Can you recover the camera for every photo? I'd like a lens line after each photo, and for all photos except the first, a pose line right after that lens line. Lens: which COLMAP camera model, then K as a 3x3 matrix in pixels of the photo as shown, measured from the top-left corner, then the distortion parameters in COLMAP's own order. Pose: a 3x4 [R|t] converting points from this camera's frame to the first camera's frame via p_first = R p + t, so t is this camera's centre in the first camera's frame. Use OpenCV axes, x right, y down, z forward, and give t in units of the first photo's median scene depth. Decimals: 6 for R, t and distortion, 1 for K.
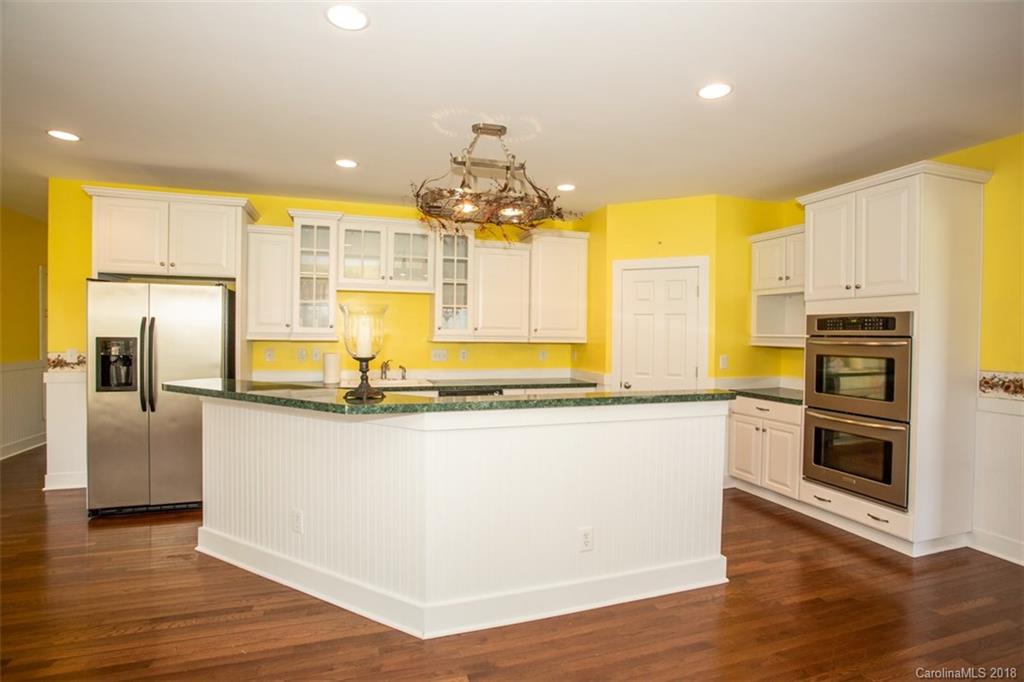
lens RADIAL K [[494.8, 0, 512.0], [0, 494.8, 341.0], [0, 0, 1]] dist [-0.072451, 0.025934]
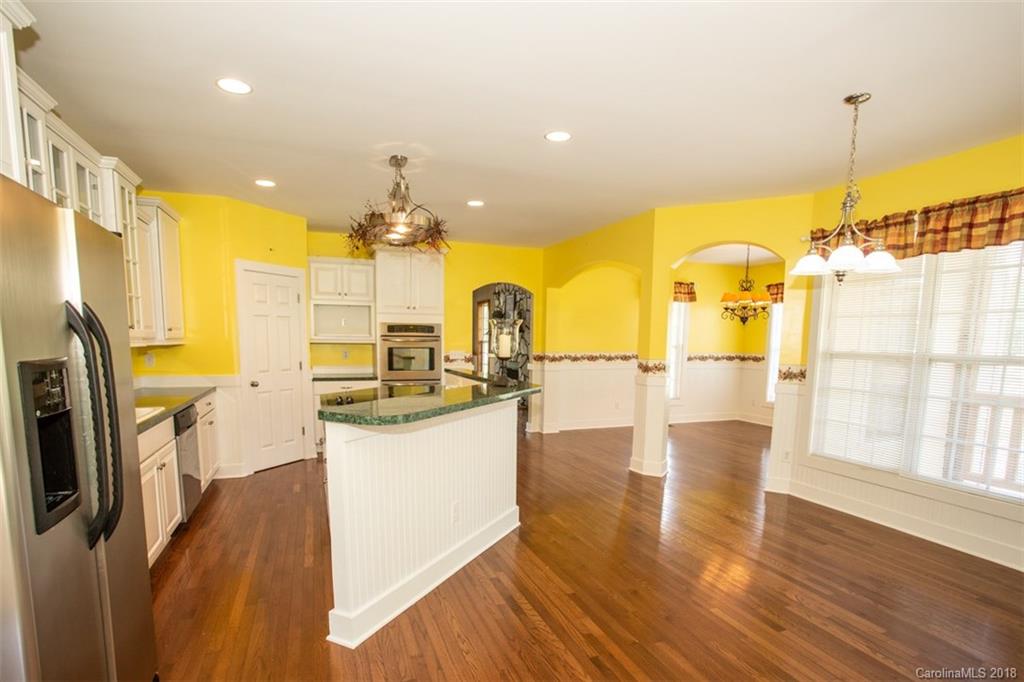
lens RADIAL K [[527.4, 0, 506.8], [0, 527.4, 411.2], [0, 0, 1]] dist [-0.065818, 0.027714]
pose [[-0.051245, -0.148366, 0.987604, -1.178491], [-0.002776, 0.988921, 0.148419, -0.023260], [-0.998682, 0.004864, -0.051089, 0.694246]]
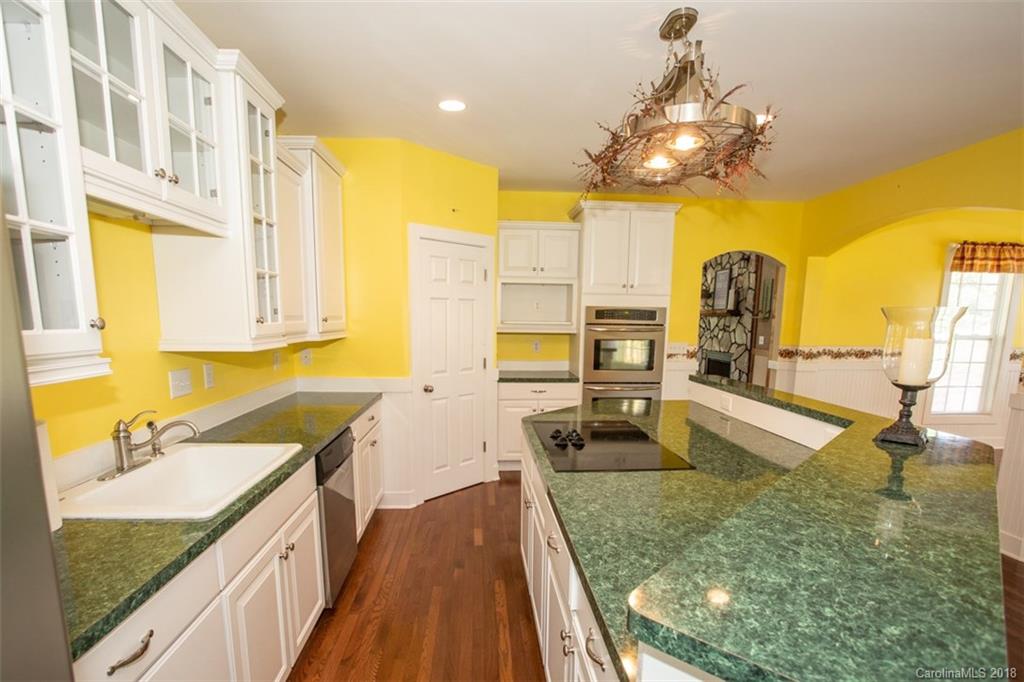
lens RADIAL K [[527.4, 0, 506.8], [0, 527.4, 411.2], [0, 0, 1]] dist [-0.065818, 0.027714]
pose [[0.245141, -0.180840, 0.952472, -0.731941], [0.004153, 0.982636, 0.185499, -0.041406], [-0.969479, -0.041518, 0.241635, 0.889913]]
